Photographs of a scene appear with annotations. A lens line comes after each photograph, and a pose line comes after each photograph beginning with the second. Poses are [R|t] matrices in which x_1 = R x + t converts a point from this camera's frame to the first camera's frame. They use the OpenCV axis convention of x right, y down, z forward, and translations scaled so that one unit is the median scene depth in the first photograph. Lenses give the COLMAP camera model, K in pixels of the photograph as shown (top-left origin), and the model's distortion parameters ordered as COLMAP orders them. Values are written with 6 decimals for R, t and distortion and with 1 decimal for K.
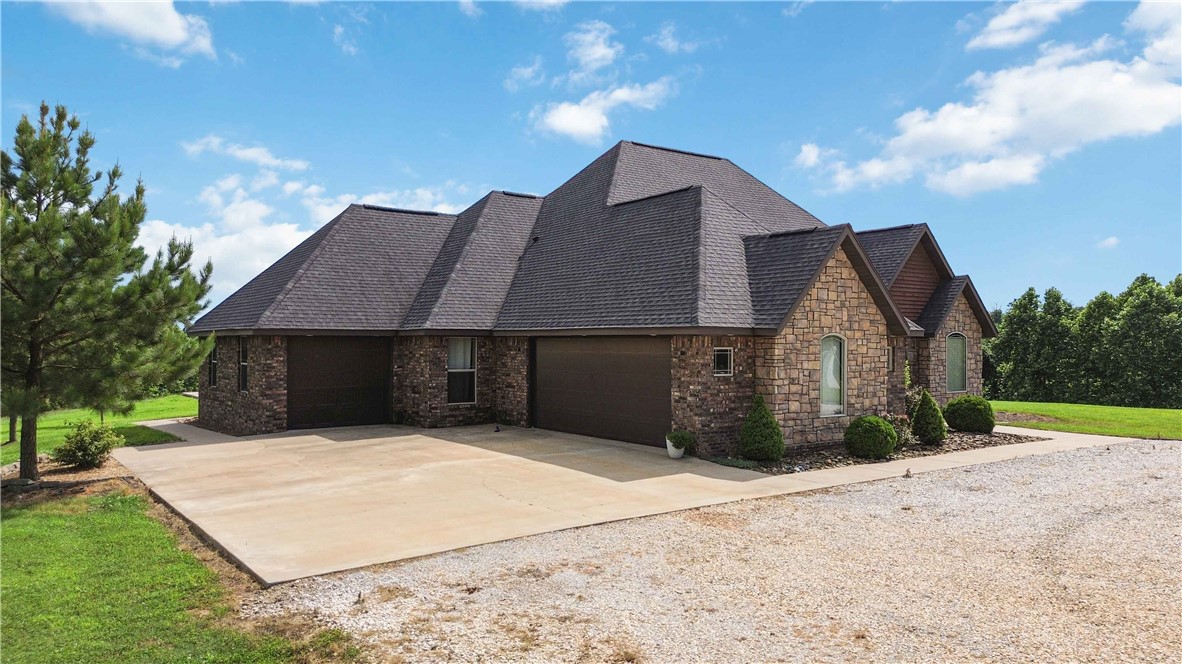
lens RADIAL K [[833.6, 0, 597.2], [0, 833.6, 335.2], [0, 0, 1]] dist [0.047556, -0.047305]
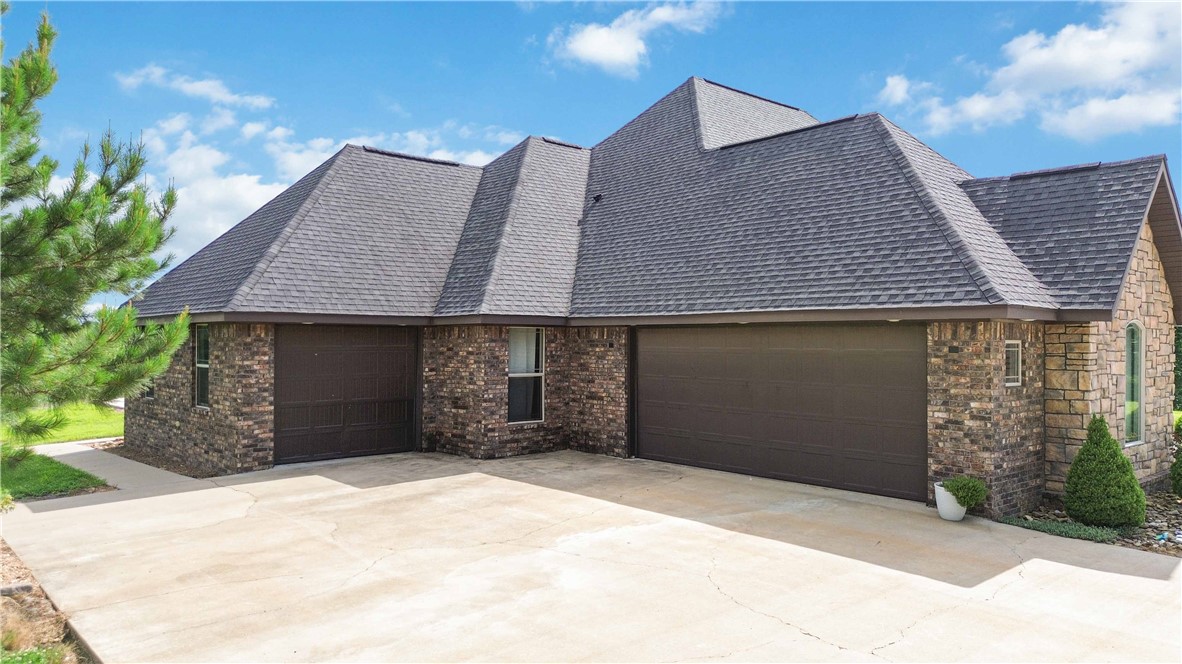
lens RADIAL K [[833.6, 0, 590.5], [0, 833.6, 333.7], [0, 0, 1]] dist [0.047556, -0.047305]
pose [[0.996325, 0.002869, 0.085607, -0.179665], [-0.002748, 0.999995, -0.001539, 0.009283], [-0.085611, 0.001299, 0.996328, 0.323156]]
